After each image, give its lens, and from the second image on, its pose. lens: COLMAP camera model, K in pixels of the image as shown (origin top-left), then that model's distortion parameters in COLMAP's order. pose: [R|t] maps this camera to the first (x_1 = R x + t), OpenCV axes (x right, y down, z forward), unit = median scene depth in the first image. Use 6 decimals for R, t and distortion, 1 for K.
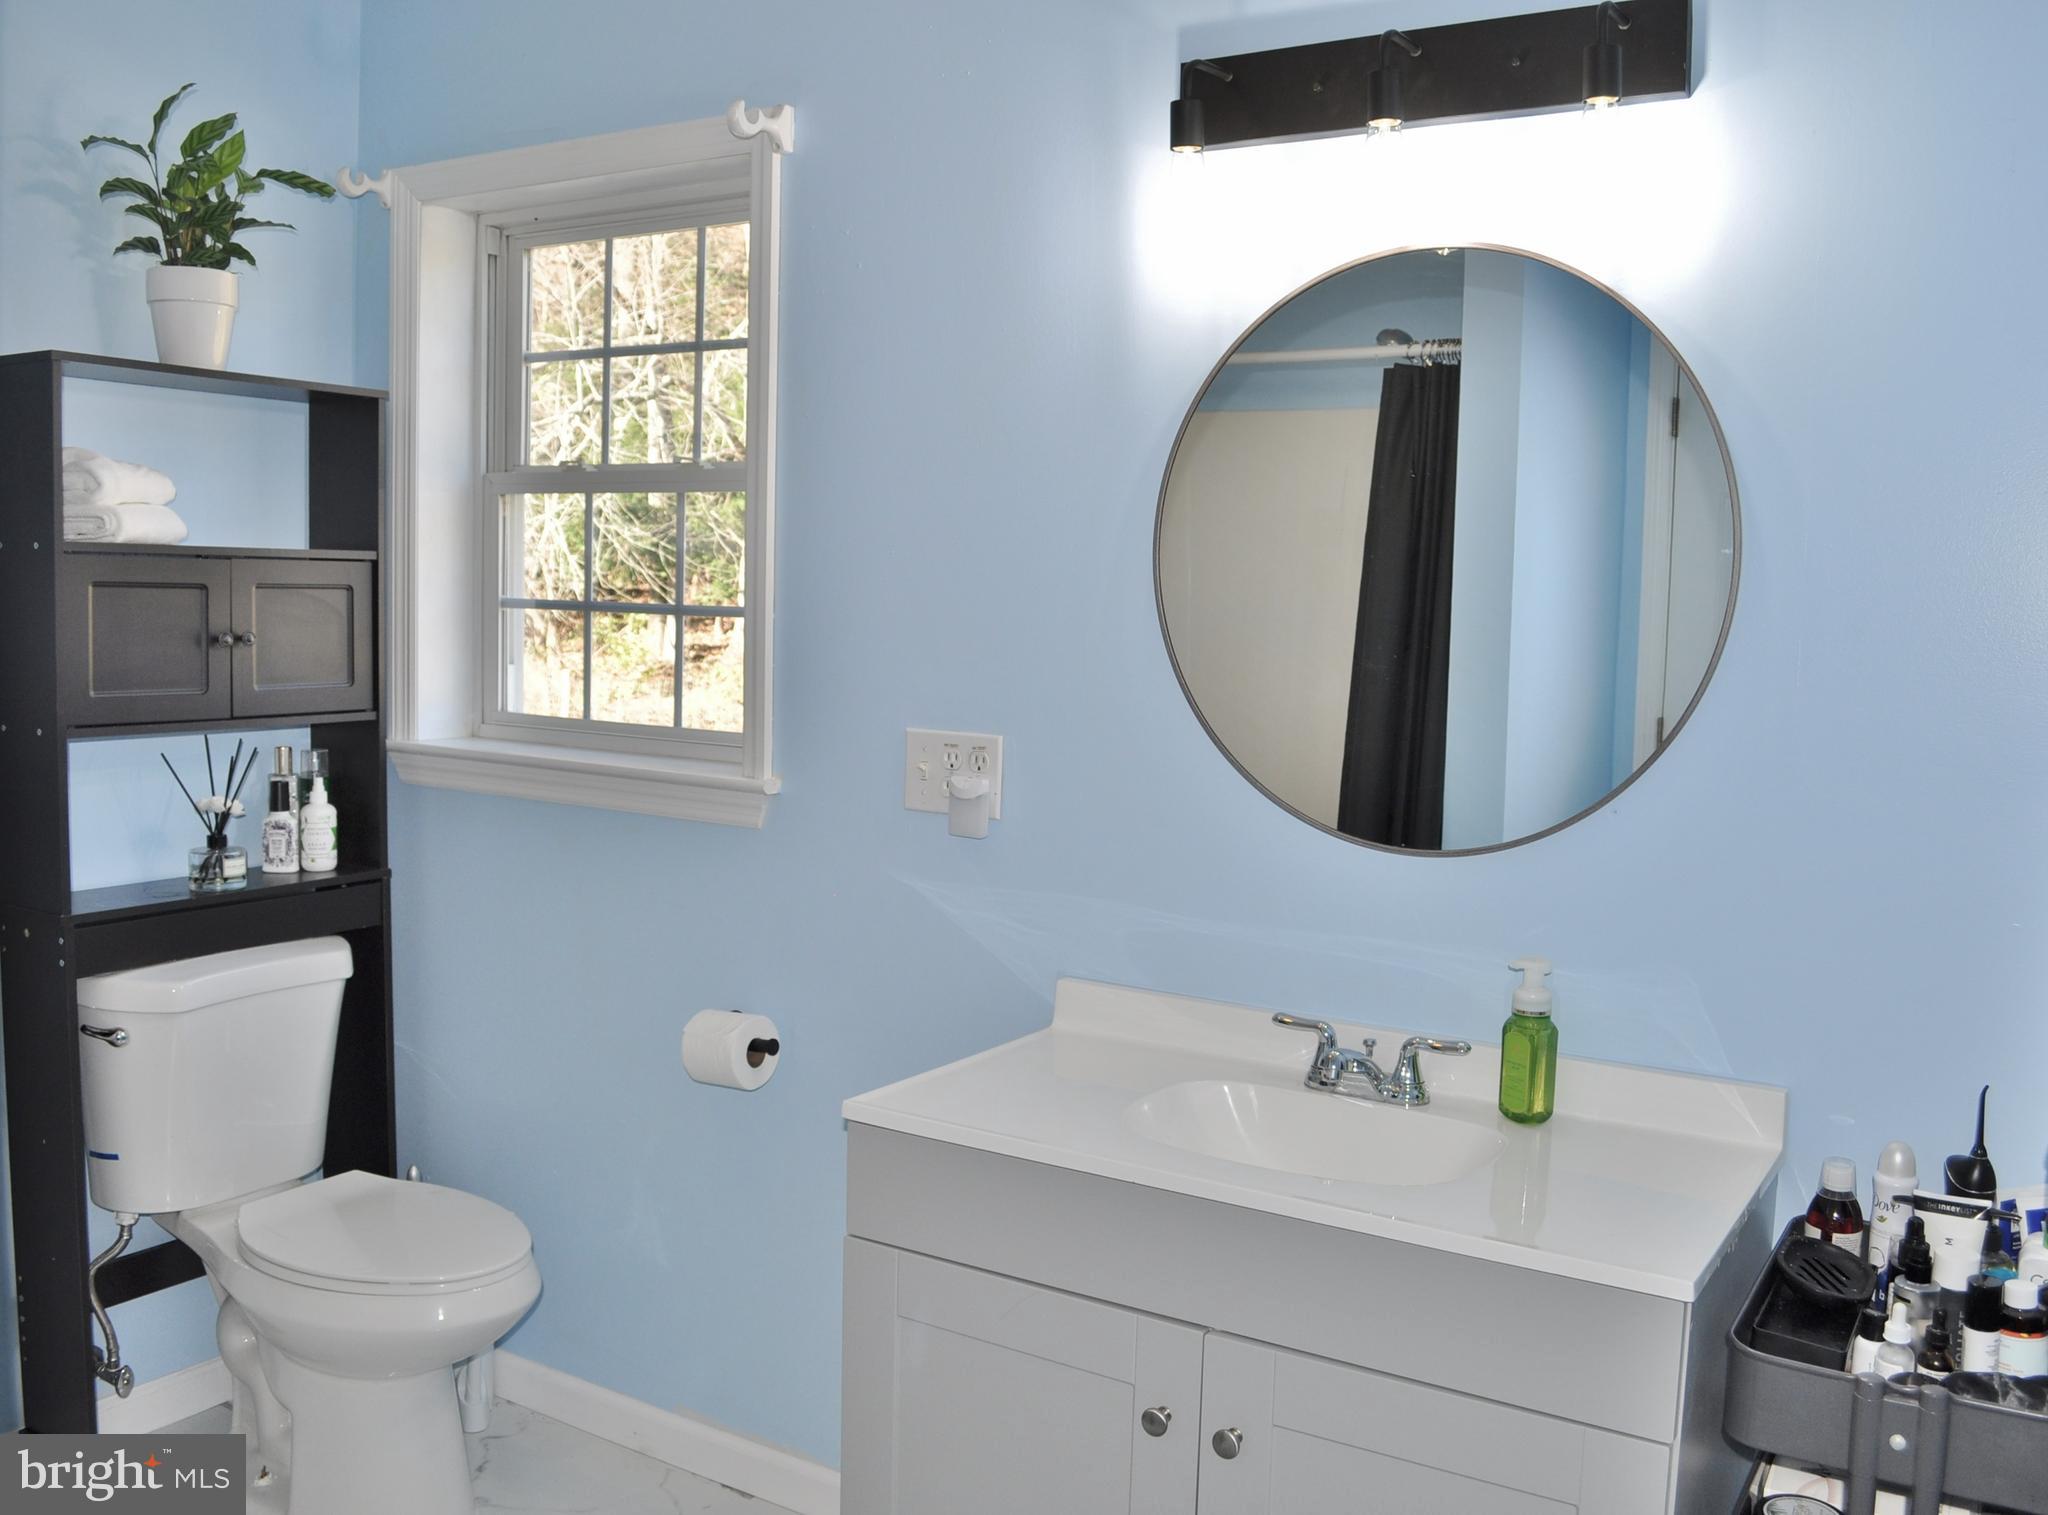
lens RADIAL K [[1800.1, 0, 1021.9], [0, 1800.1, 736.6], [0, 0, 1]] dist [-0.035056, -0.002228]
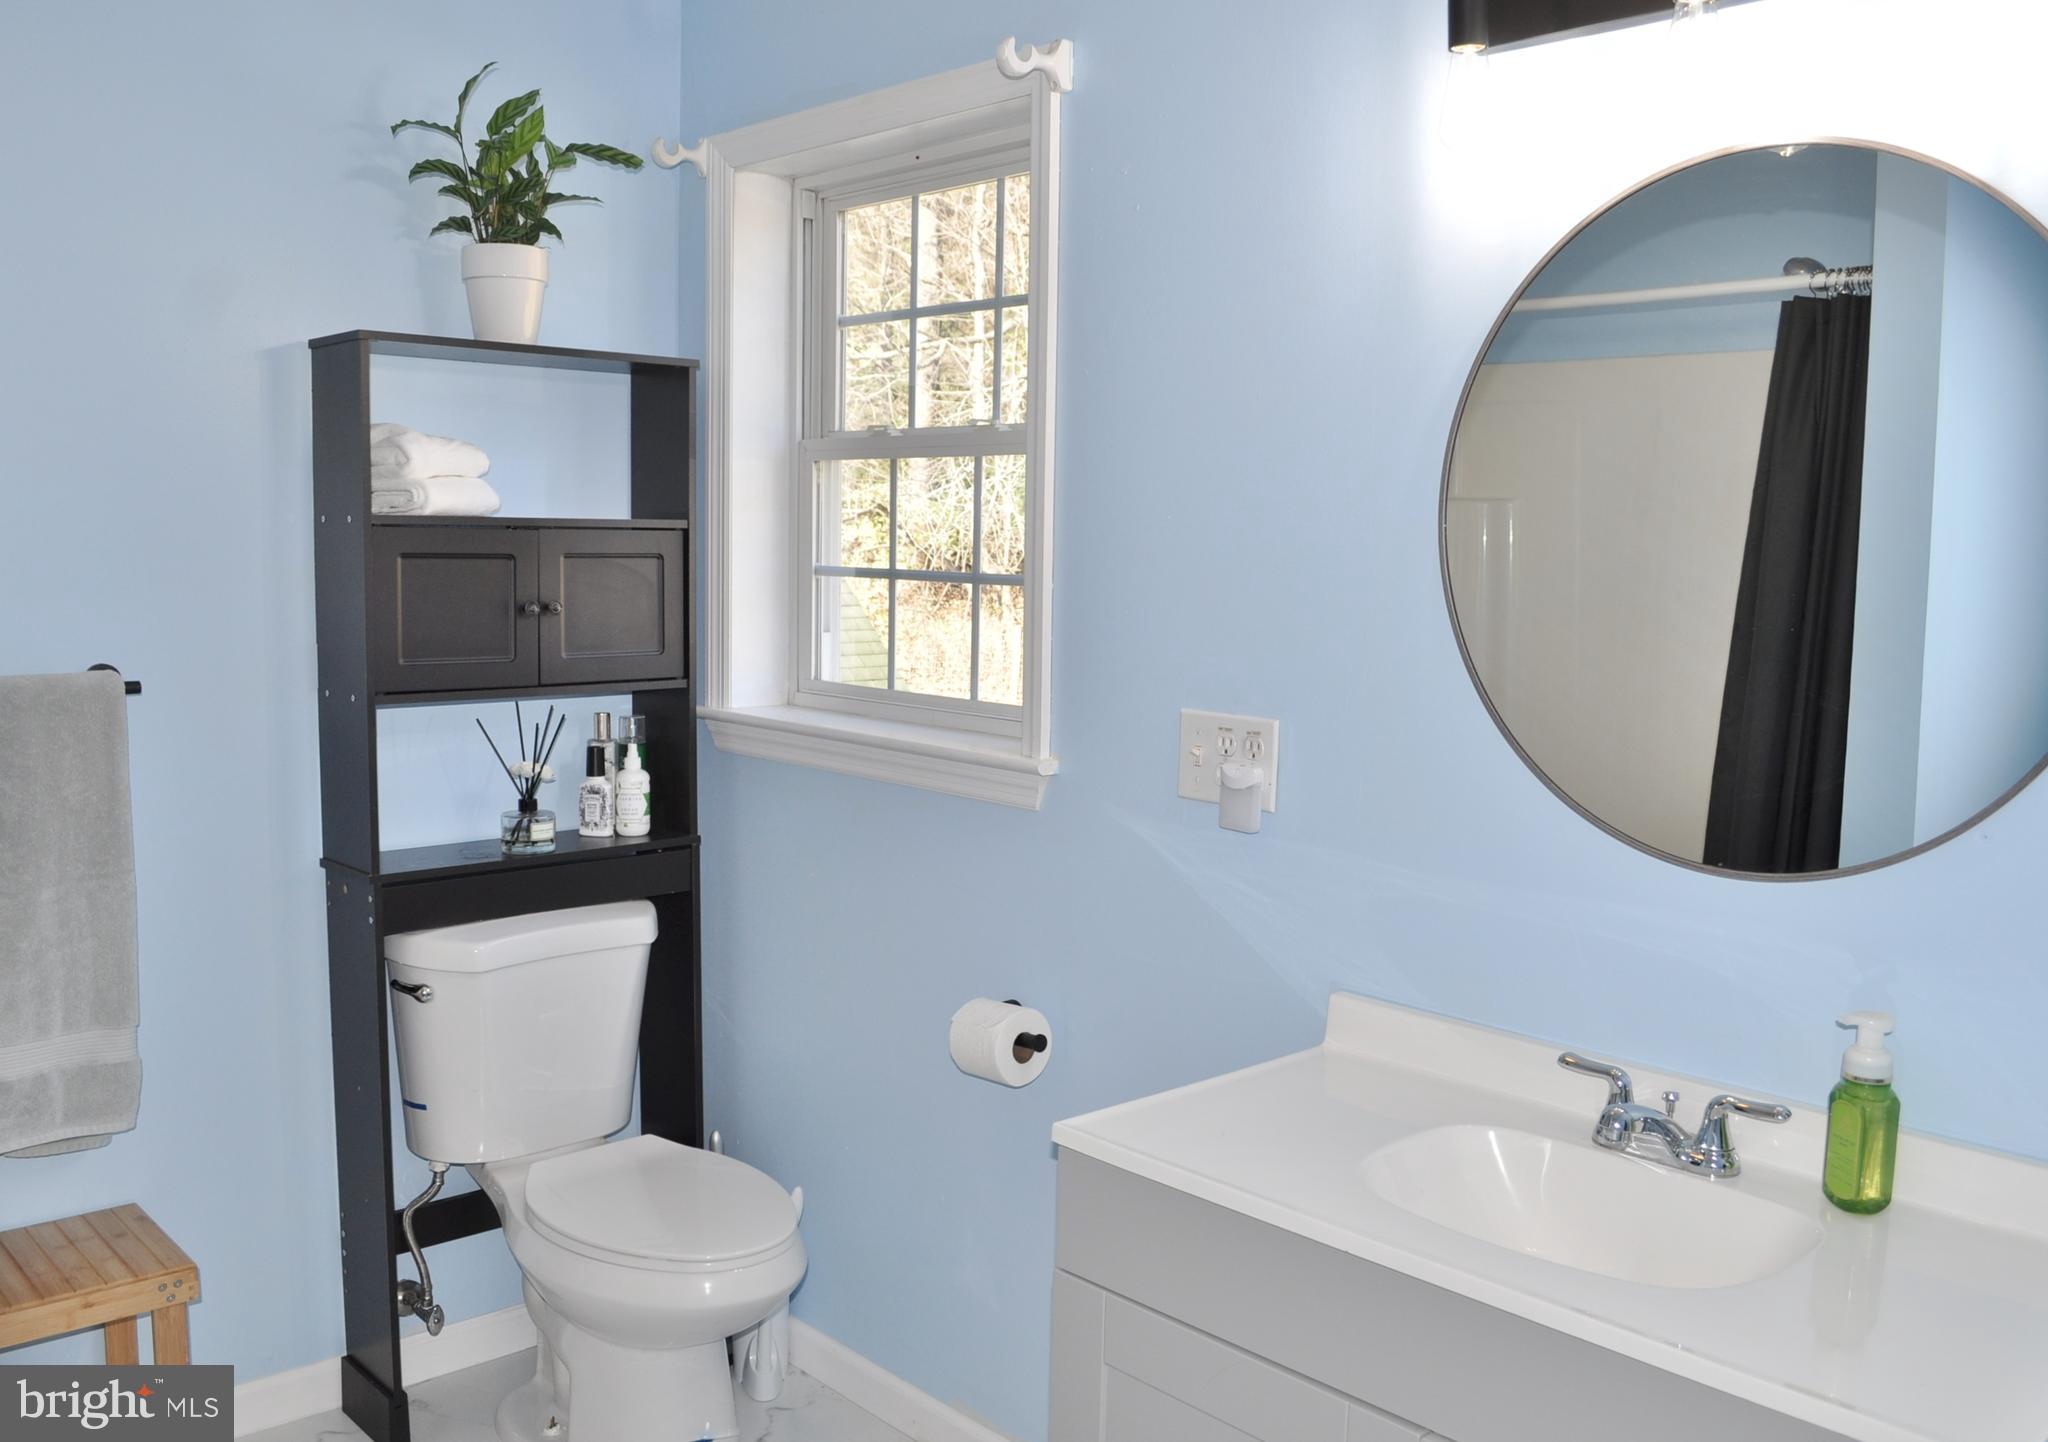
lens RADIAL K [[1763.9, 0, 1024.0], [0, 1763.9, 721.0], [0, 0, 1]] dist [-0.046258, -0.003653]
pose [[0.966905, 0.019862, -0.254364, 0.082472], [-0.015477, 0.999695, 0.019229, -0.013866], [0.254668, -0.014656, 0.966917, 0.100747]]
